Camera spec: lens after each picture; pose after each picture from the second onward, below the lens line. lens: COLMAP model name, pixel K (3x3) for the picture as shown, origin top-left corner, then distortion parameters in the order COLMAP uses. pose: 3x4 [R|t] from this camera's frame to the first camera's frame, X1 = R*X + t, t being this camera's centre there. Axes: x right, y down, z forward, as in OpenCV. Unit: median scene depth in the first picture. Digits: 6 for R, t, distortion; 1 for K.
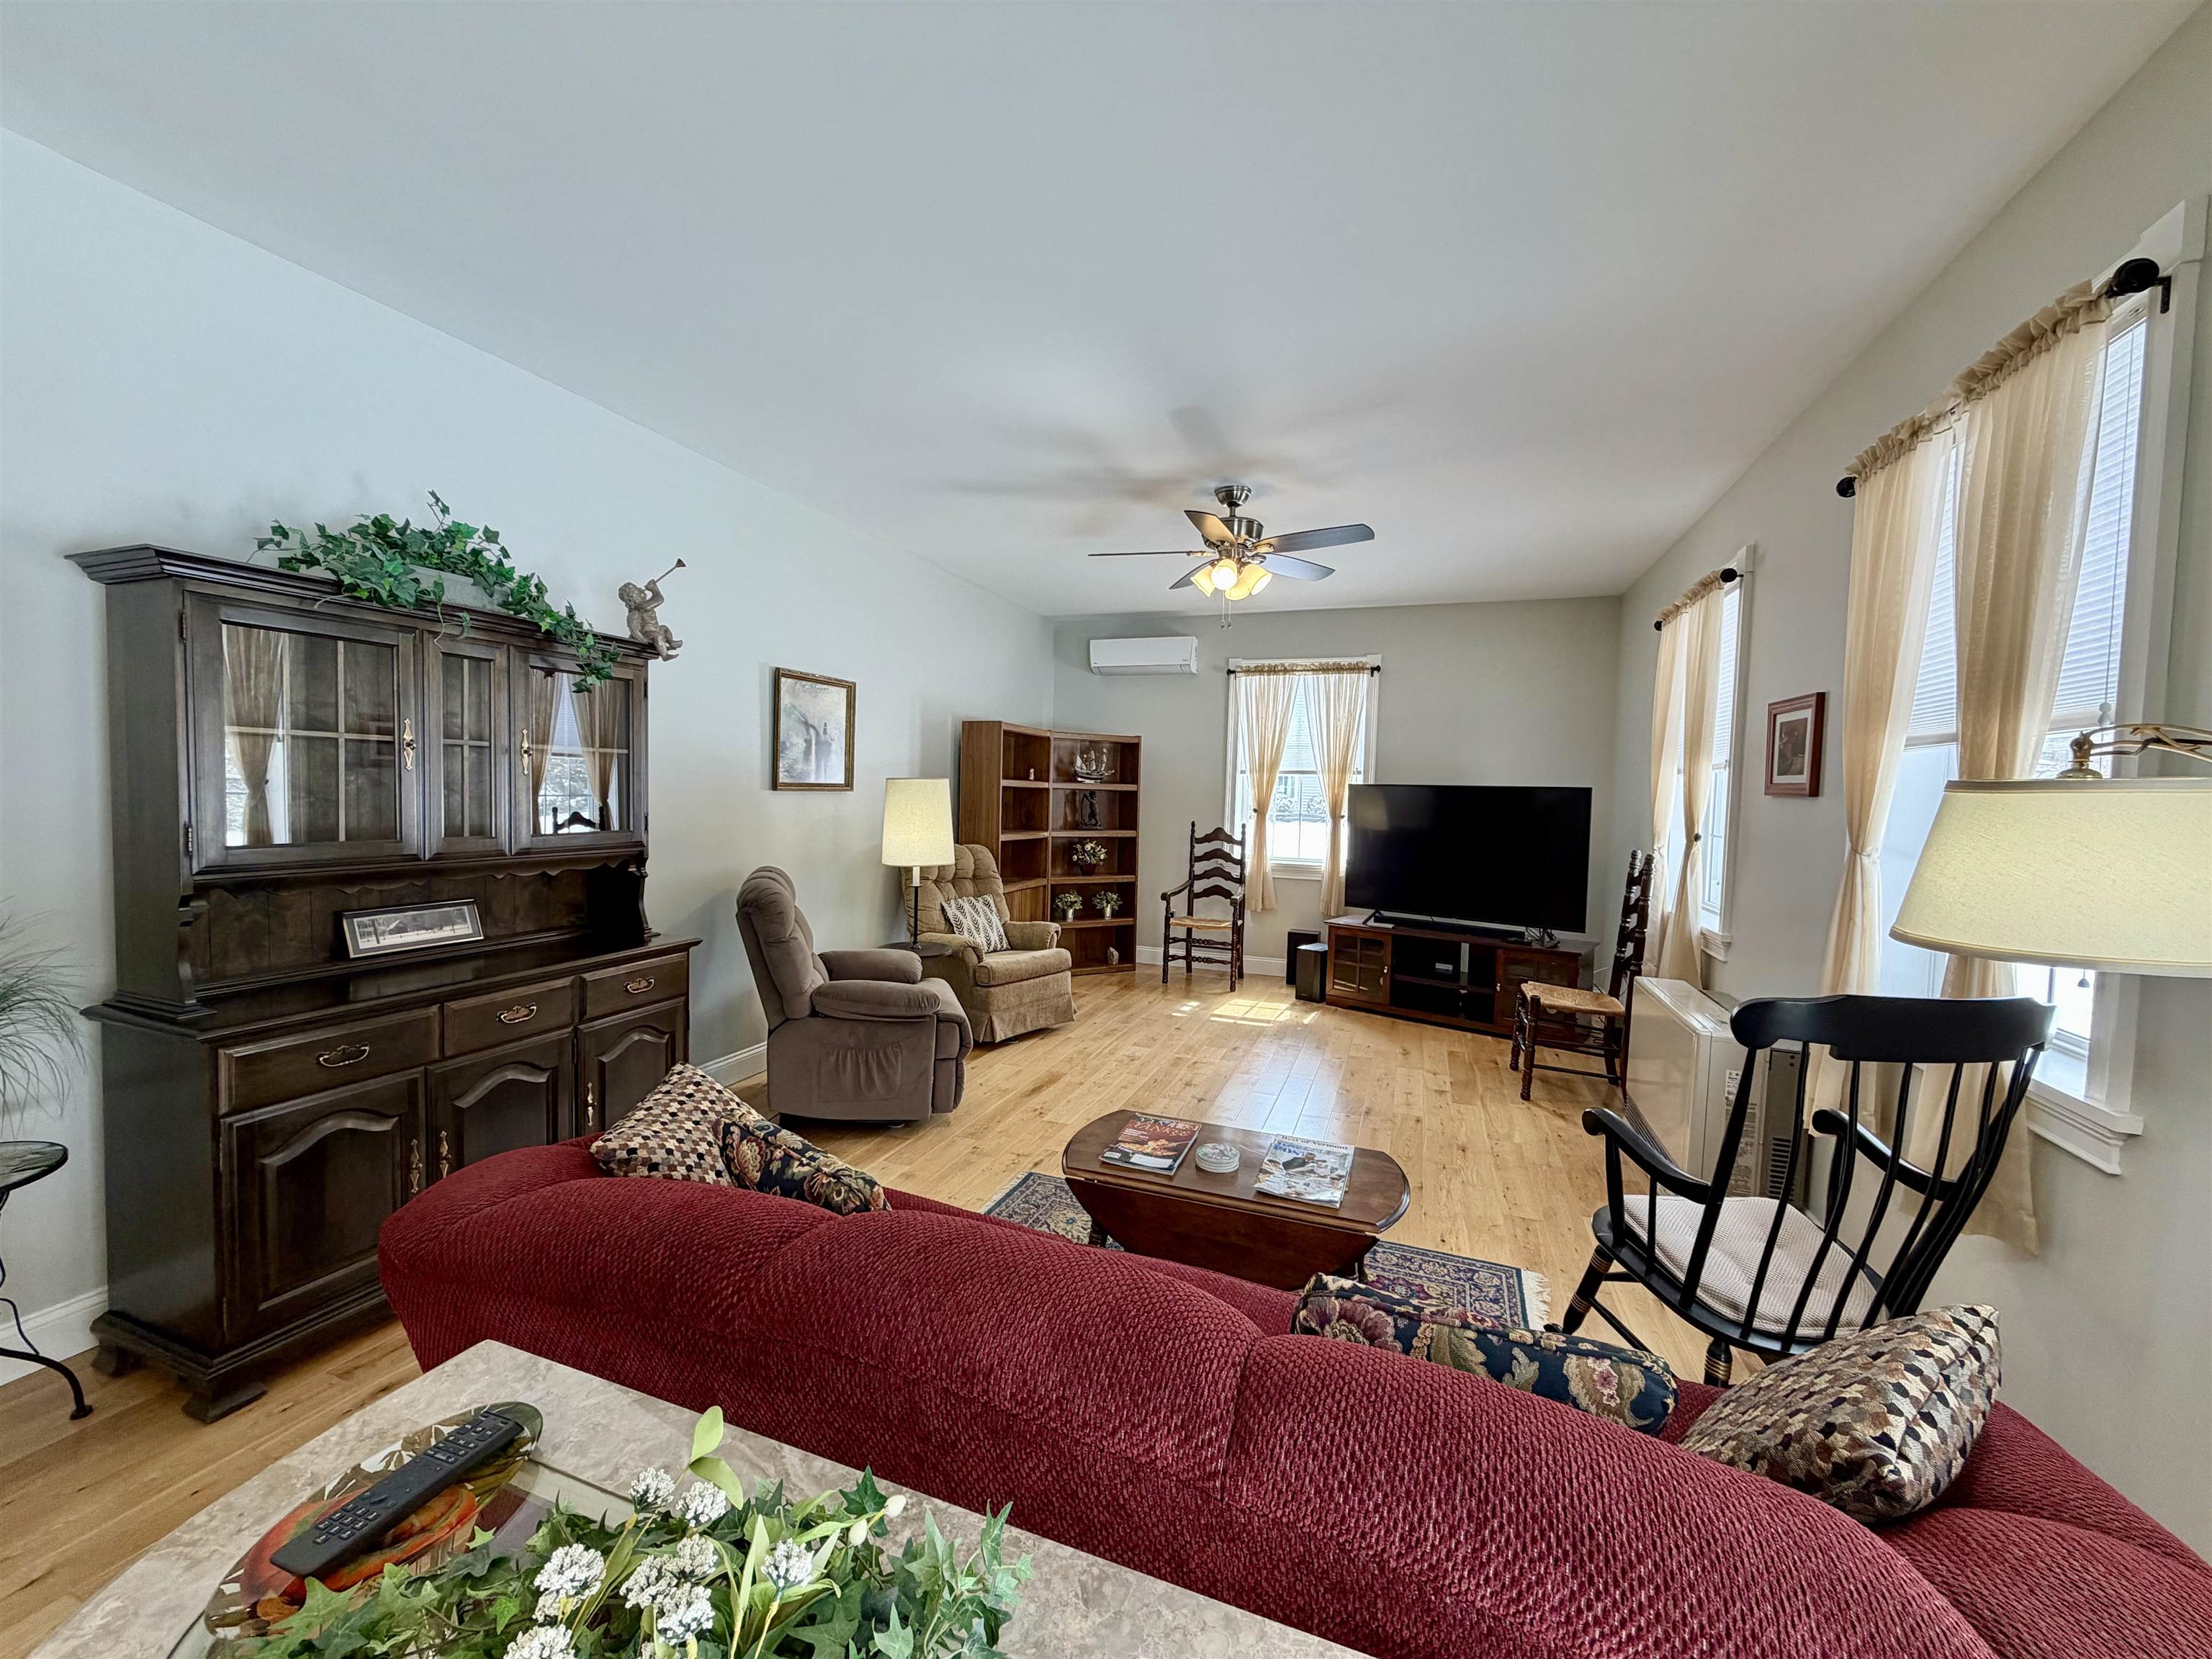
lens RADIAL K [[878.1, 0, 1097.1], [0, 878.1, 829.0], [0, 0, 1]] dist [0.000769, -0.000549]
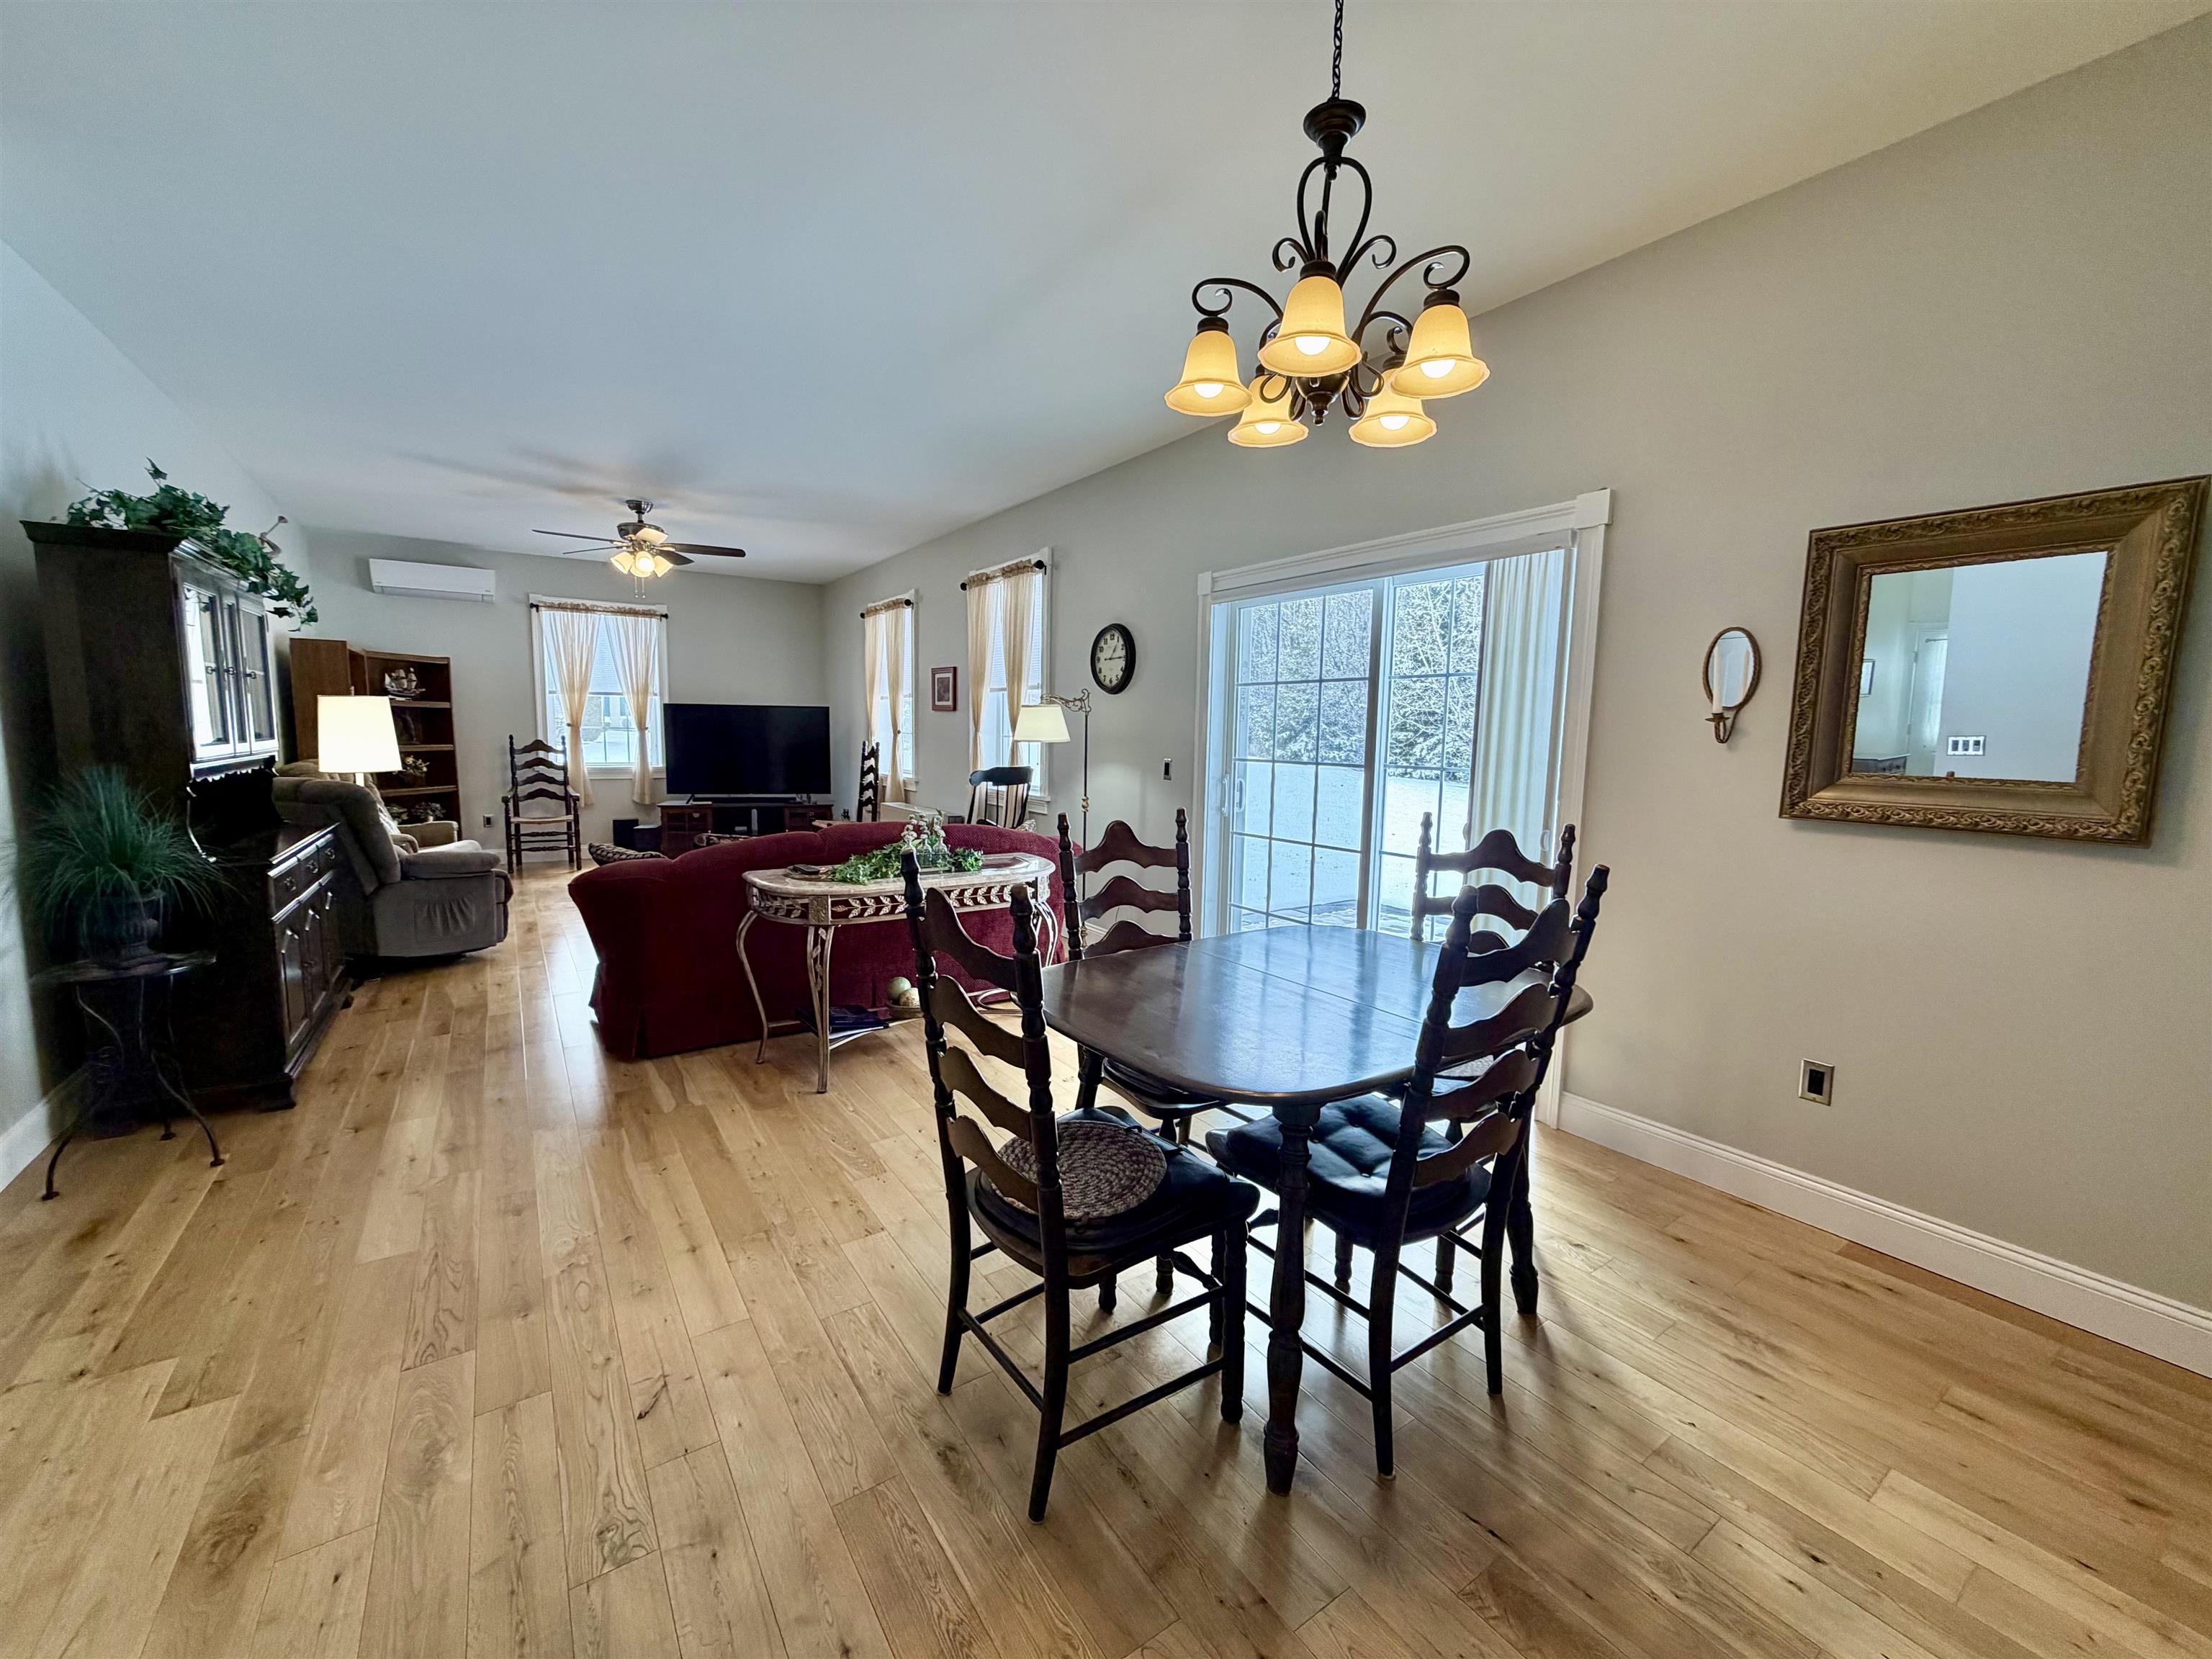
lens RADIAL K [[878.1, 0, 1097.1], [0, 878.1, 829.0], [0, 0, 1]] dist [0.000769, -0.000549]
pose [[0.582986, -0.108070, 0.805262, -0.492386], [0.034540, 0.993515, 0.108328, 0.020325], [-0.811747, -0.035340, 0.582939, -0.385503]]
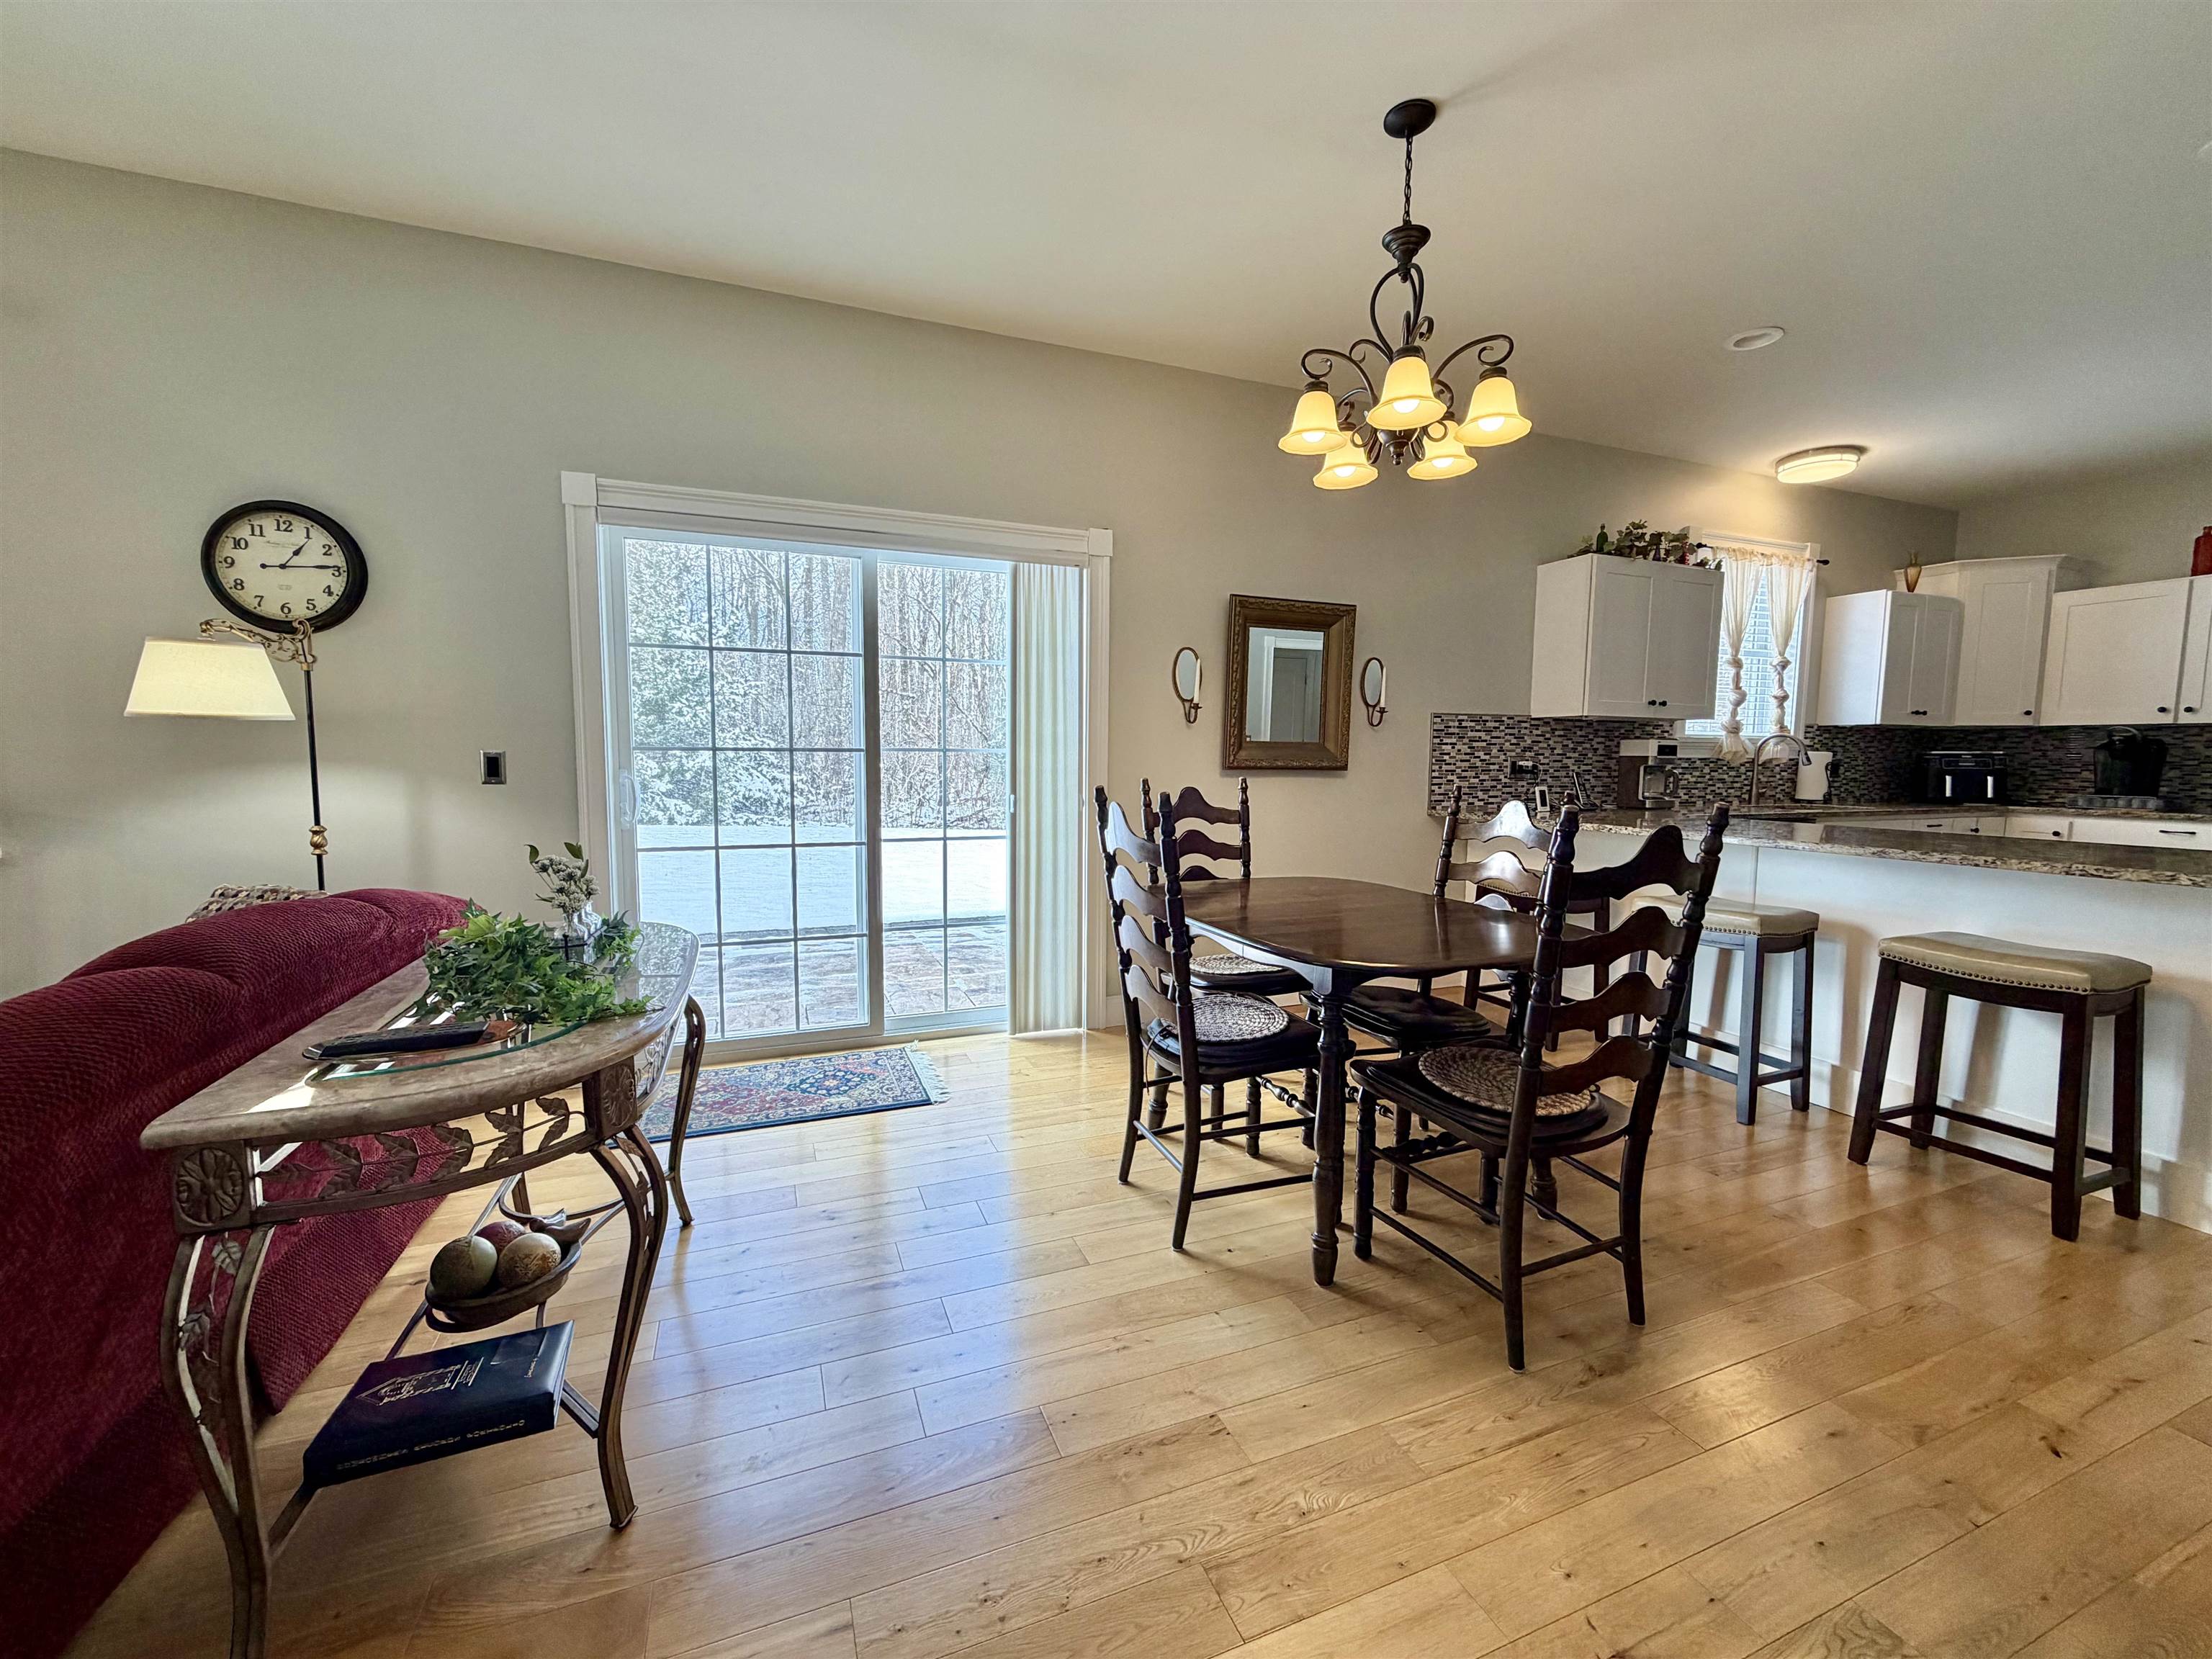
lens RADIAL K [[878.1, 0, 1097.1], [0, 878.1, 829.0], [0, 0, 1]] dist [0.000769, -0.000549]
pose [[-0.665420, -0.098234, 0.739978, -0.397396], [0.006988, 0.990440, 0.137768, 0.023391], [-0.746437, 0.096844, -0.658372, 0.156024]]
